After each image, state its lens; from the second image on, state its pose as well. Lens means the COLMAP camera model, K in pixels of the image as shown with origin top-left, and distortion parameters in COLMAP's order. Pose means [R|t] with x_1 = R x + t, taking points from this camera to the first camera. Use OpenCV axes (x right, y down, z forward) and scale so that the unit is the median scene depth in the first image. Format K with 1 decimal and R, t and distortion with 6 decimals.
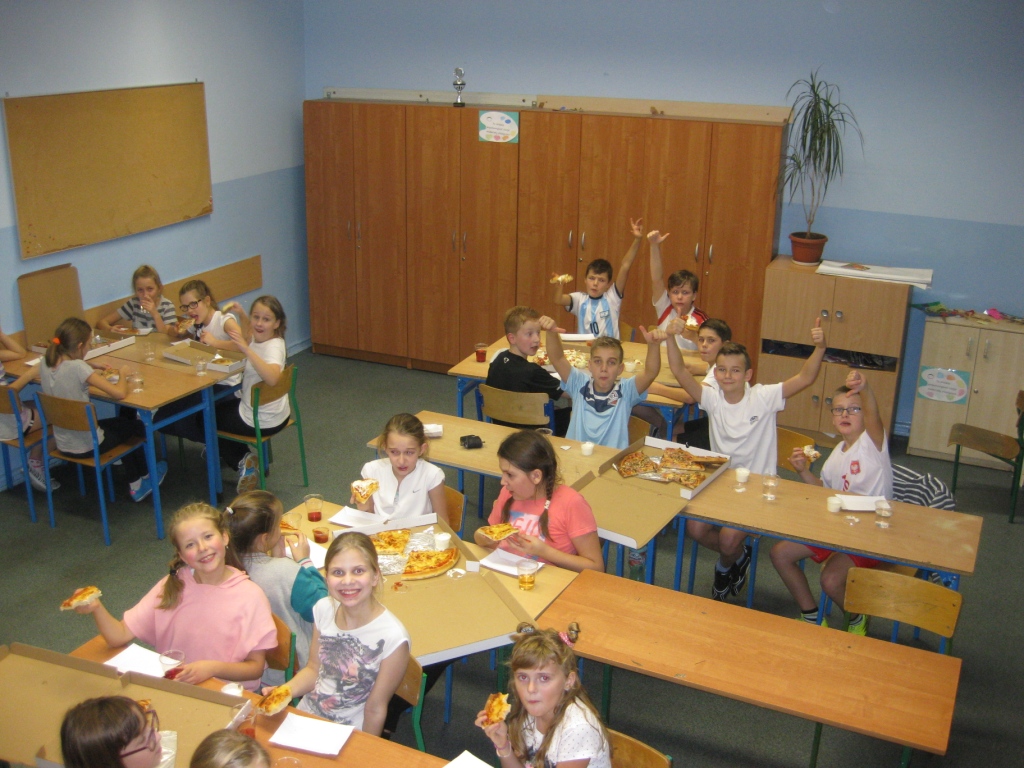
lens RADIAL K [[1050.9, 0, 508.2], [0, 1050.9, 381.4], [0, 0, 1]] dist [-0.125256, 0.000000]
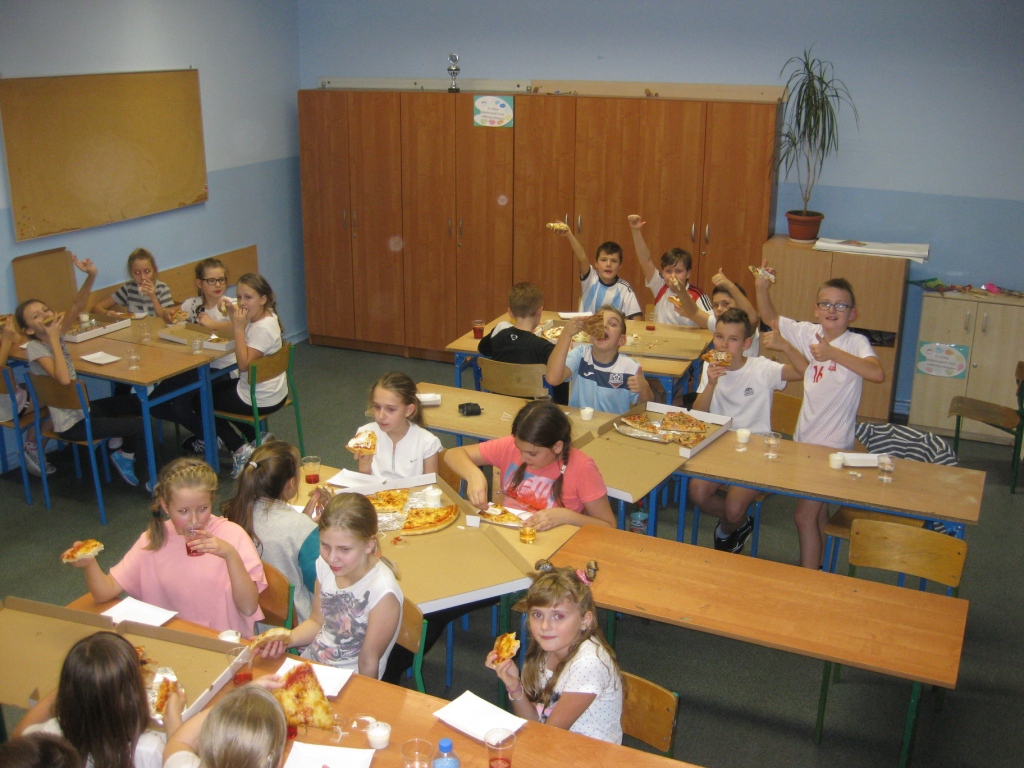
lens RADIAL K [[1050.9, 0, 514.8], [0, 1050.9, 385.4], [0, 0, 1]] dist [-0.125256, 0.000000]
pose [[0.999881, -0.012891, 0.008423, -0.000631], [0.012993, 0.999840, -0.012264, 0.037679], [-0.008264, 0.012372, 0.999889, 0.004895]]
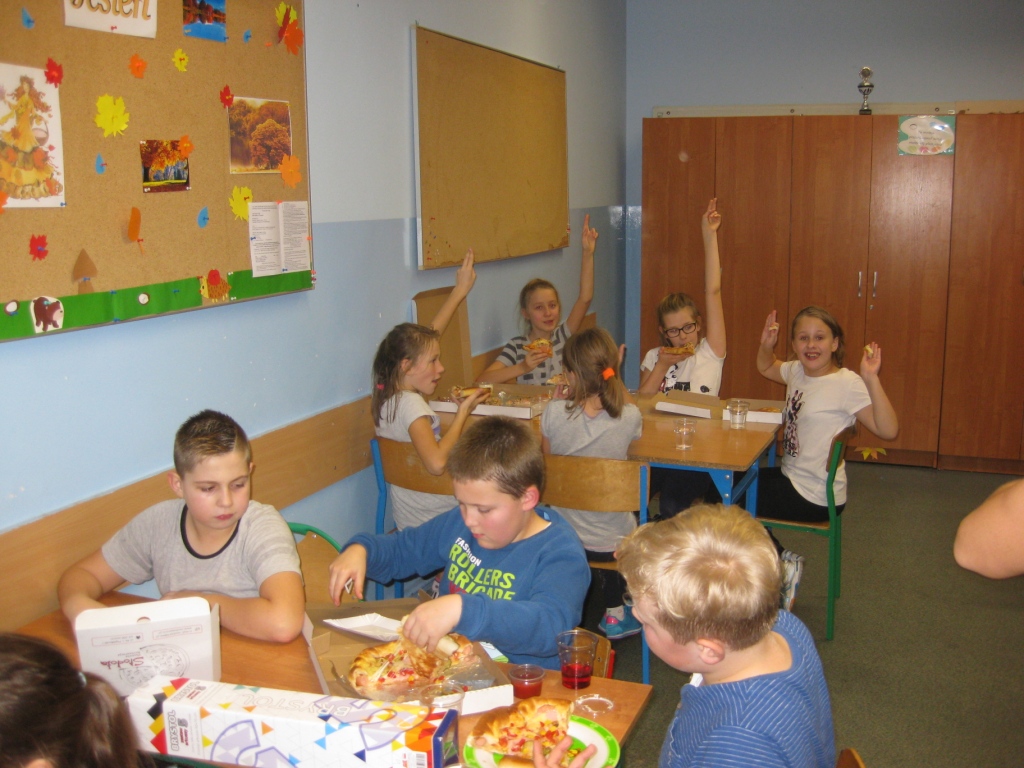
lens RADIAL K [[1050.9, 0, 537.3], [0, 1050.9, 384.5], [0, 0, 1]] dist [-0.125256, 0.000000]
pose [[0.997481, -0.035910, 0.061179, -0.432230], [0.044464, 0.988467, -0.144765, 0.052176], [-0.055275, 0.147121, 0.987573, 0.328325]]
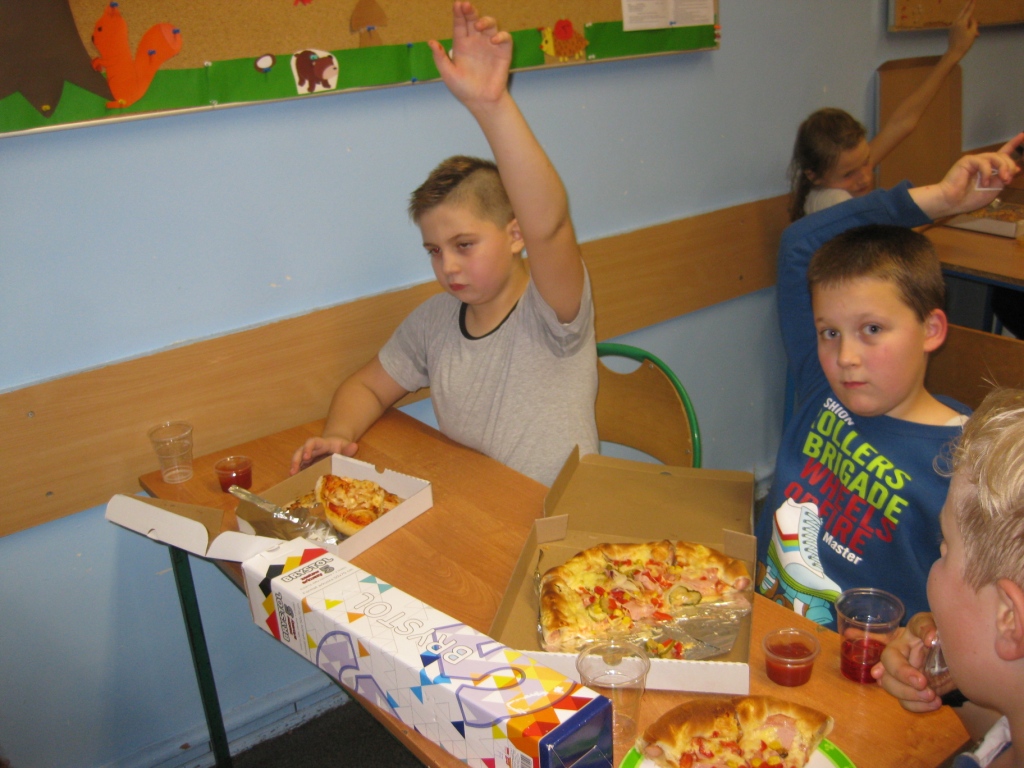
lens RADIAL K [[1050.9, 0, 501.1], [0, 1050.9, 385.9], [0, 0, 1]] dist [-0.125256, 0.000000]
pose [[0.877044, 0.102378, -0.469375, -0.380582], [-0.080224, 0.994521, 0.067020, 0.034433], [0.473664, -0.021125, 0.880452, 0.449769]]
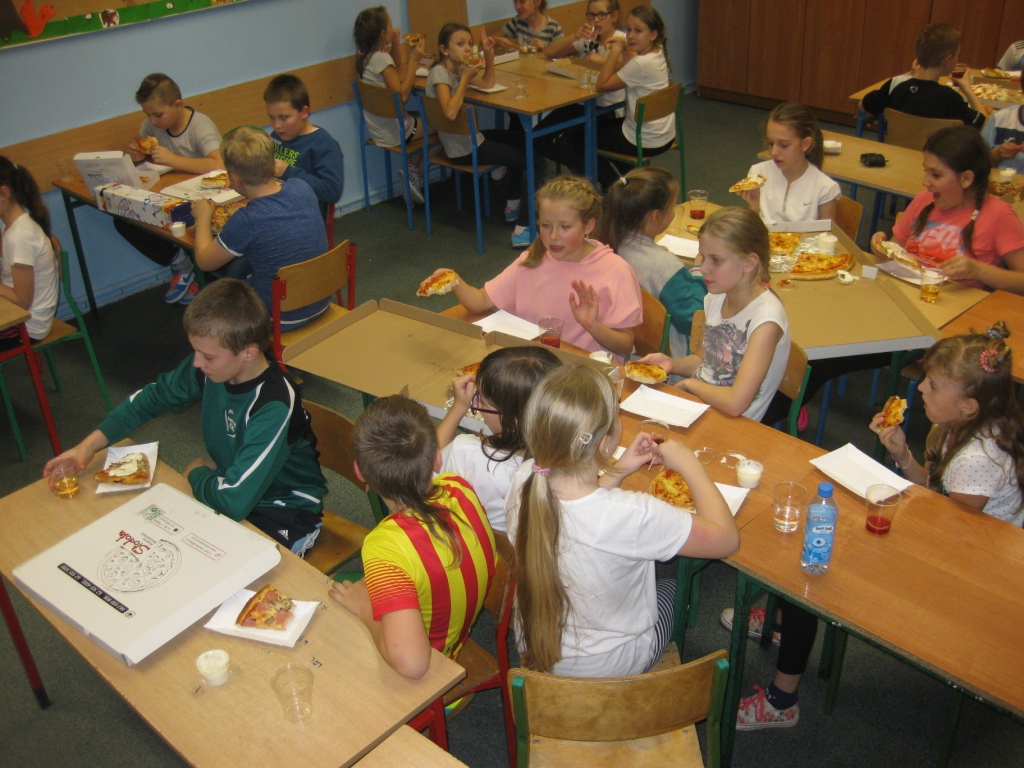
lens RADIAL K [[1050.9, 0, 517.0], [0, 1050.9, 386.3], [0, 0, 1]] dist [-0.125256, 0.000000]
pose [[0.940610, 0.116309, -0.318944, -0.015042], [-0.052002, 0.977756, 0.203196, 0.066879], [0.335482, -0.174542, 0.925736, 0.040607]]
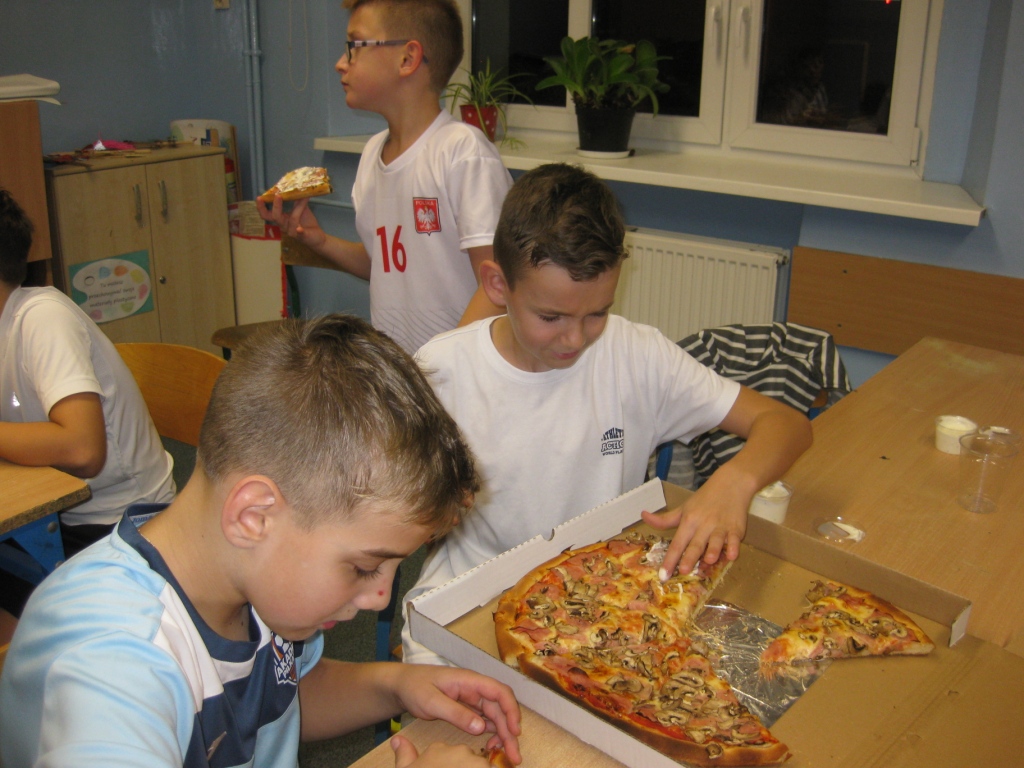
lens RADIAL K [[1050.9, 0, 509.5], [0, 1050.9, 389.2], [0, 0, 1]] dist [-0.125256, 0.000000]
pose [[0.184627, -0.338952, 0.922510, -0.046176], [0.307238, 0.911507, 0.273420, -0.033429], [-0.933551, 0.232950, 0.272428, 0.725411]]
